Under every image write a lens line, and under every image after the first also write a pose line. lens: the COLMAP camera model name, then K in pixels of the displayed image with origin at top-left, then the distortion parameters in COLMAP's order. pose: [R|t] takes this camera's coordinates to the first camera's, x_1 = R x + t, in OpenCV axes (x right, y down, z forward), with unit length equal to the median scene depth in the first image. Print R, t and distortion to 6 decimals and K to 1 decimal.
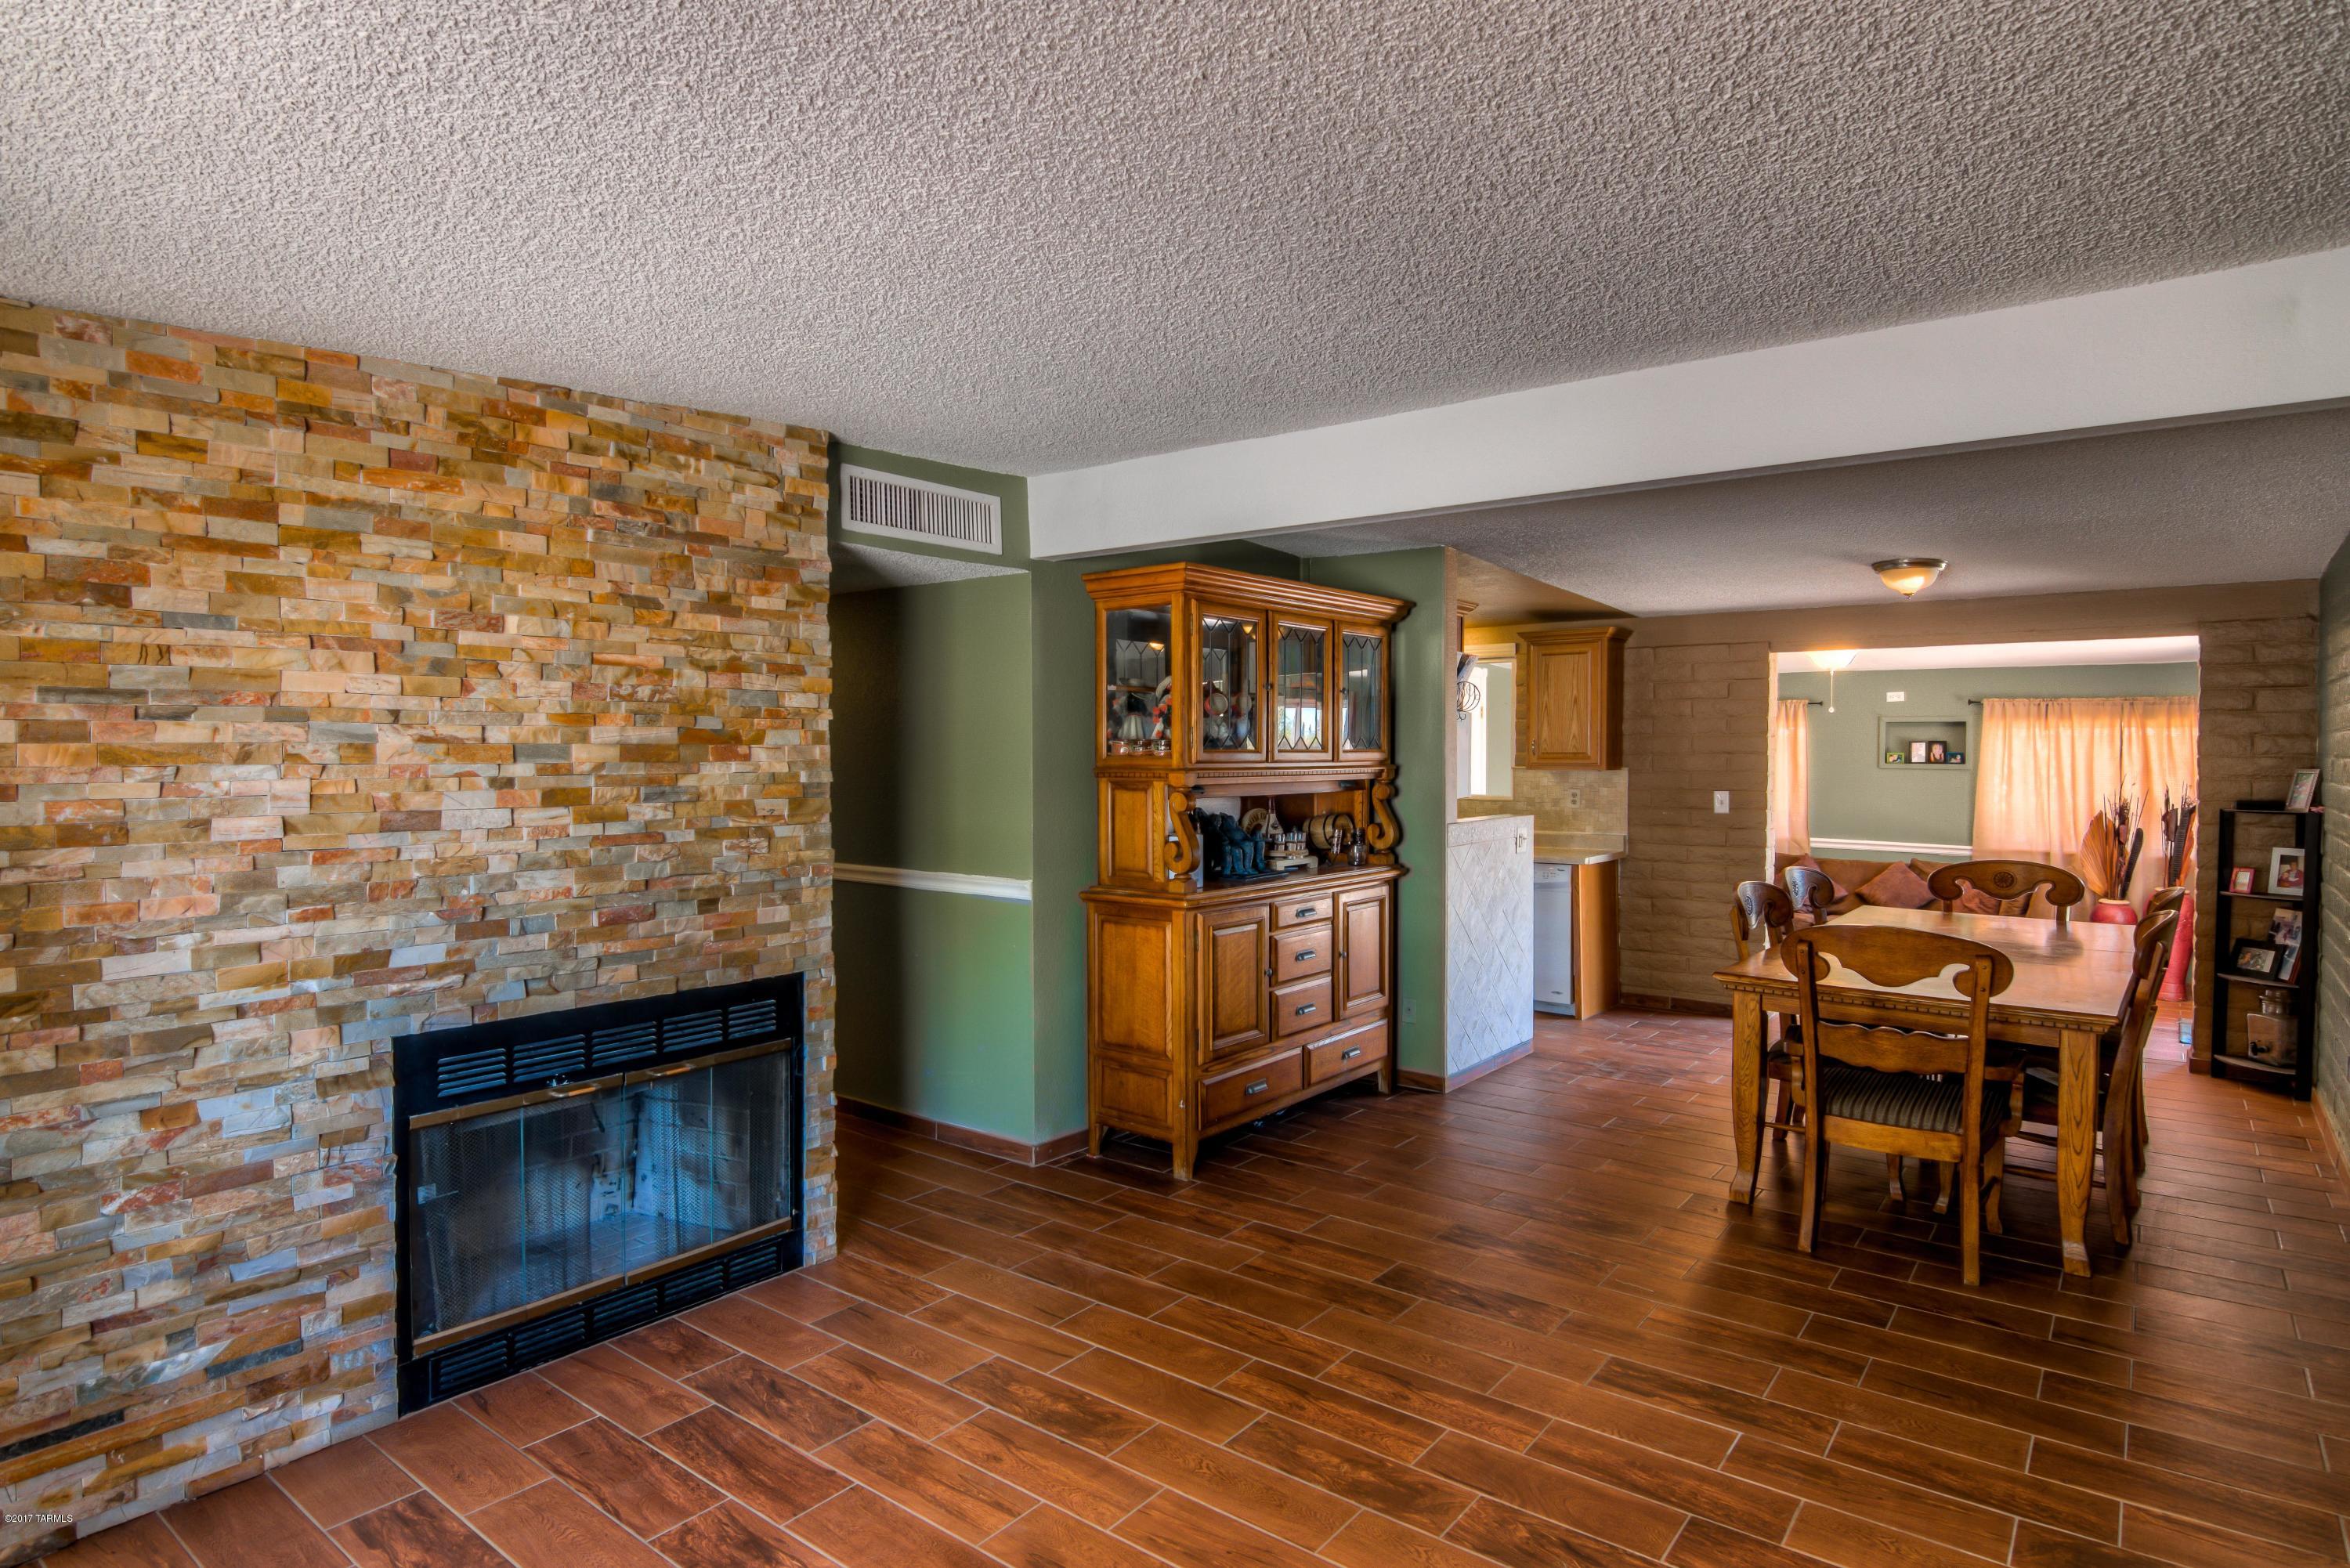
lens RADIAL K [[1282.6, 0, 1164.5], [0, 1282.6, 758.9], [0, 0, 1]] dist [-0.003476, -0.017879]
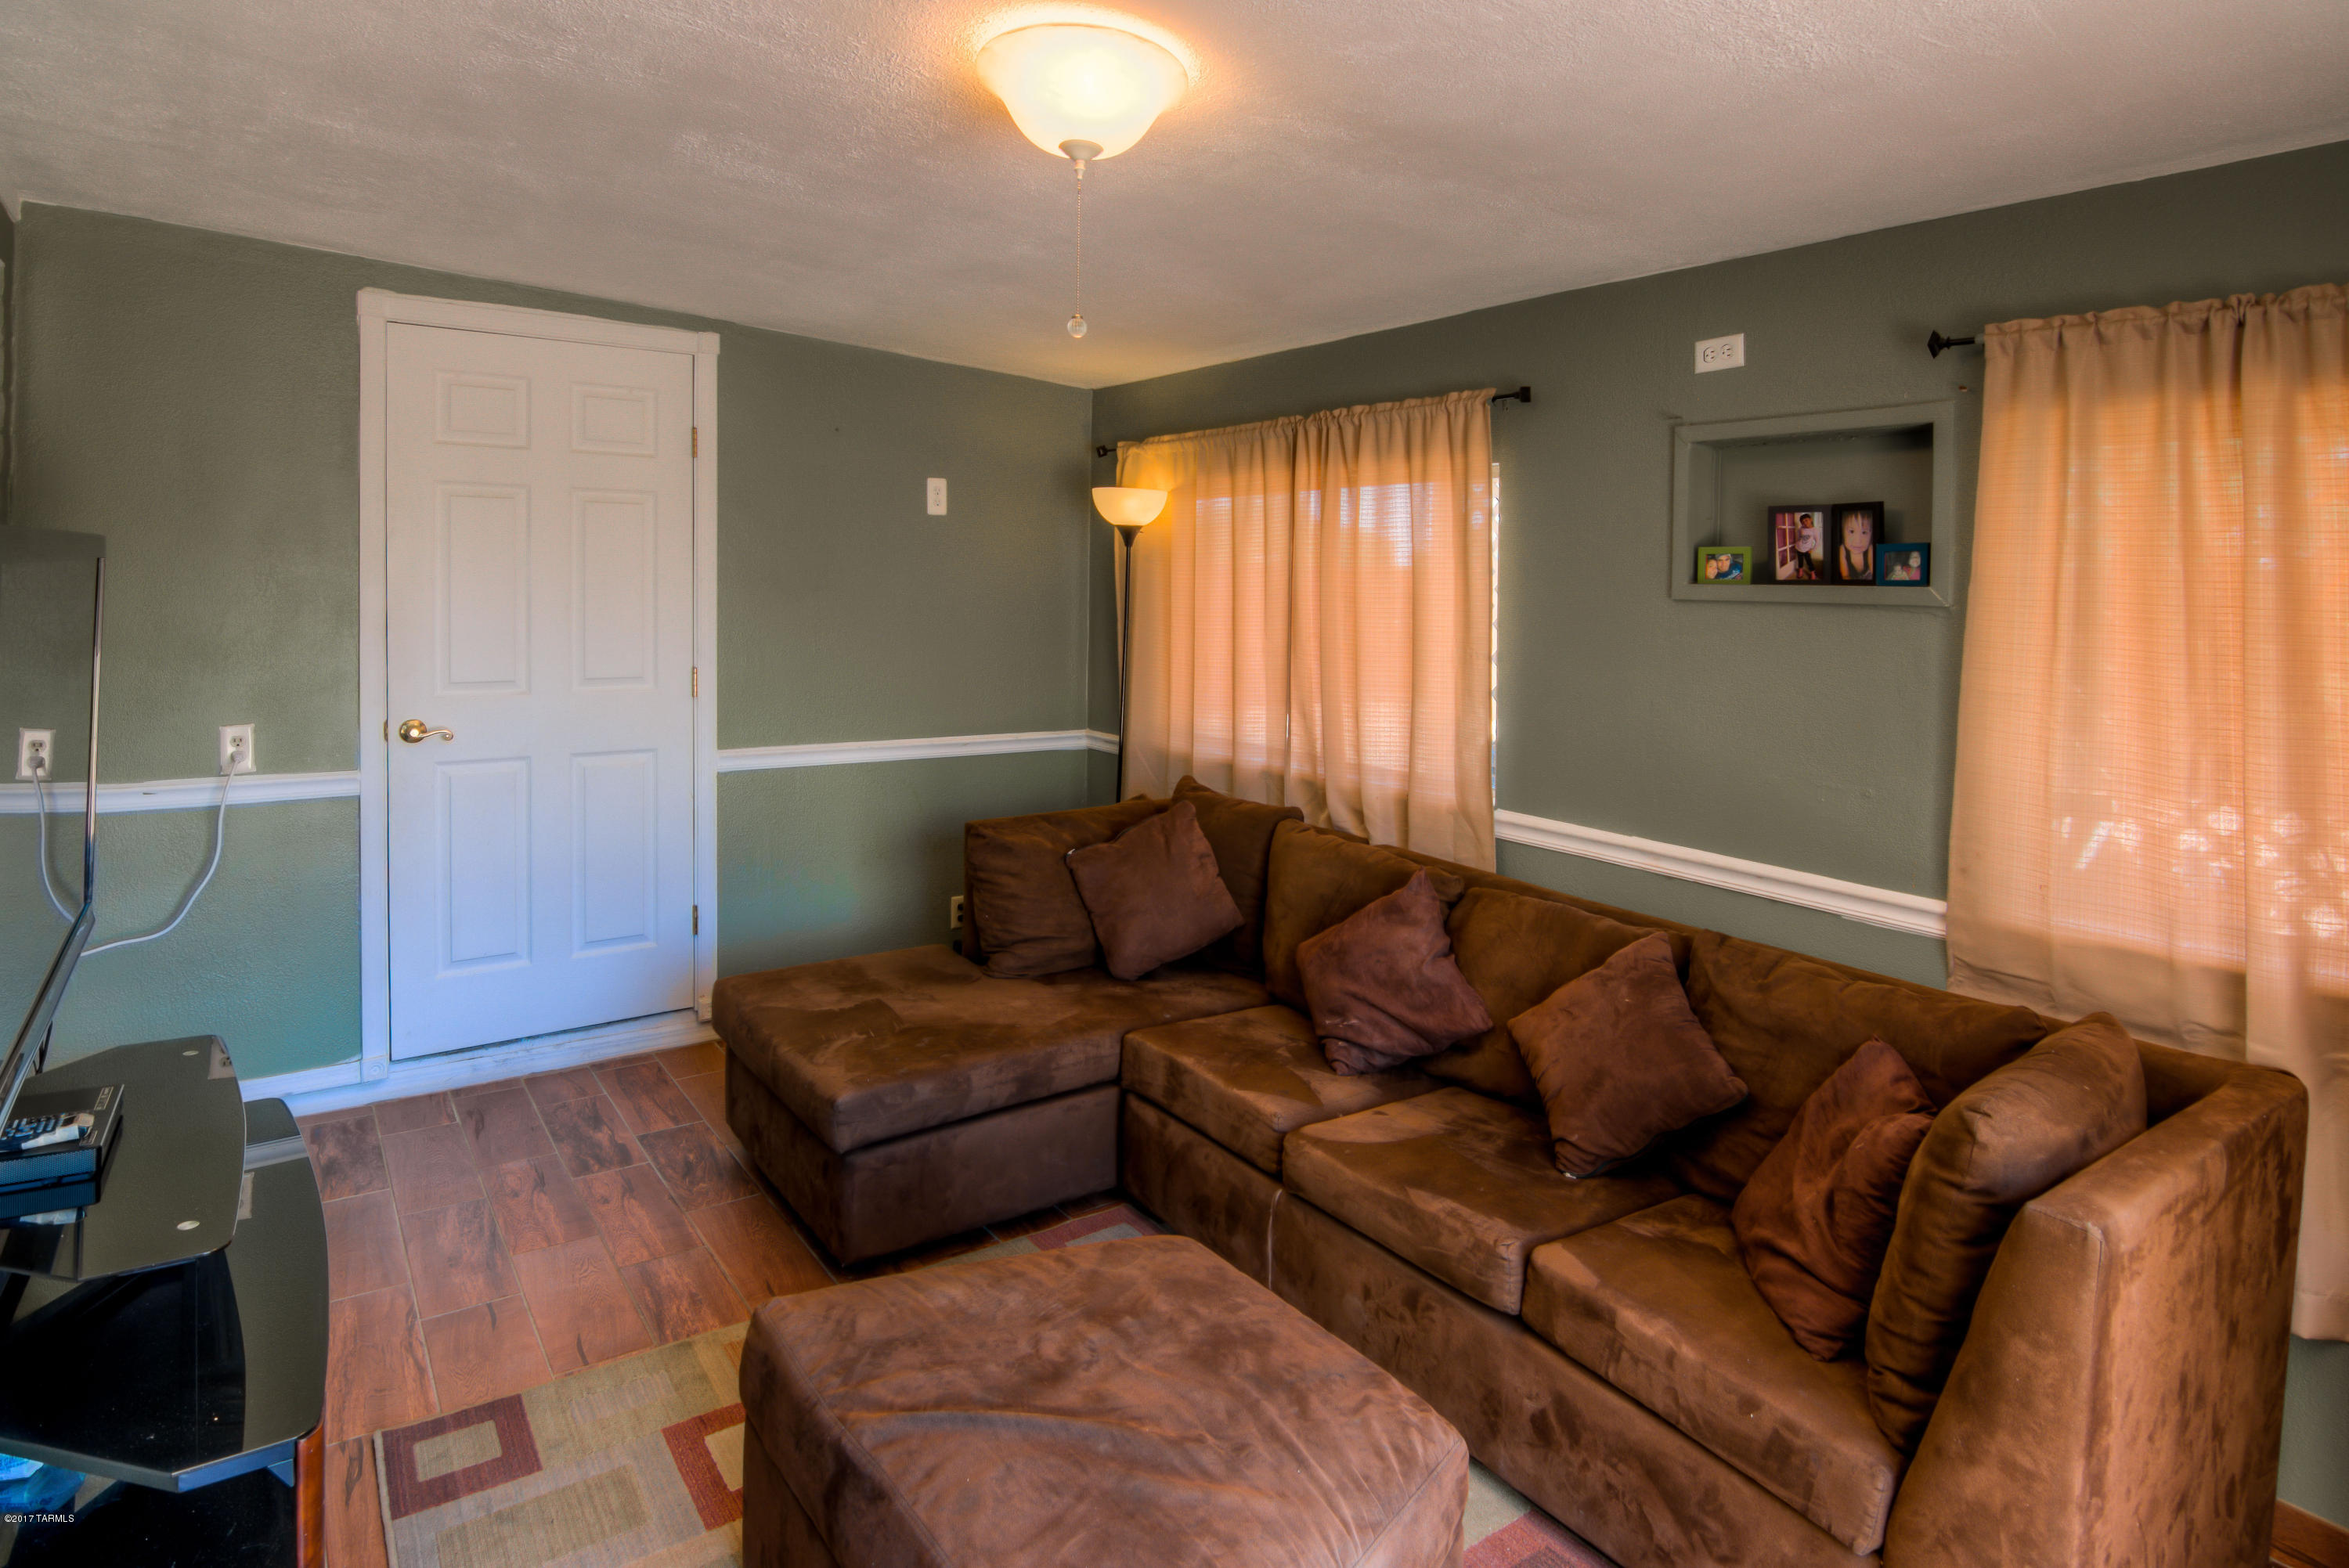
lens RADIAL K [[1286.7, 0, 1260.8], [0, 1286.7, 621.3], [0, 0, 1]] dist [-0.000737, -0.000522]
pose [[0.969096, 0.023854, -0.245529, 0.860142], [-0.020397, 0.999654, 0.016611, 0.014825], [0.245840, -0.011090, 0.969247, 1.092816]]
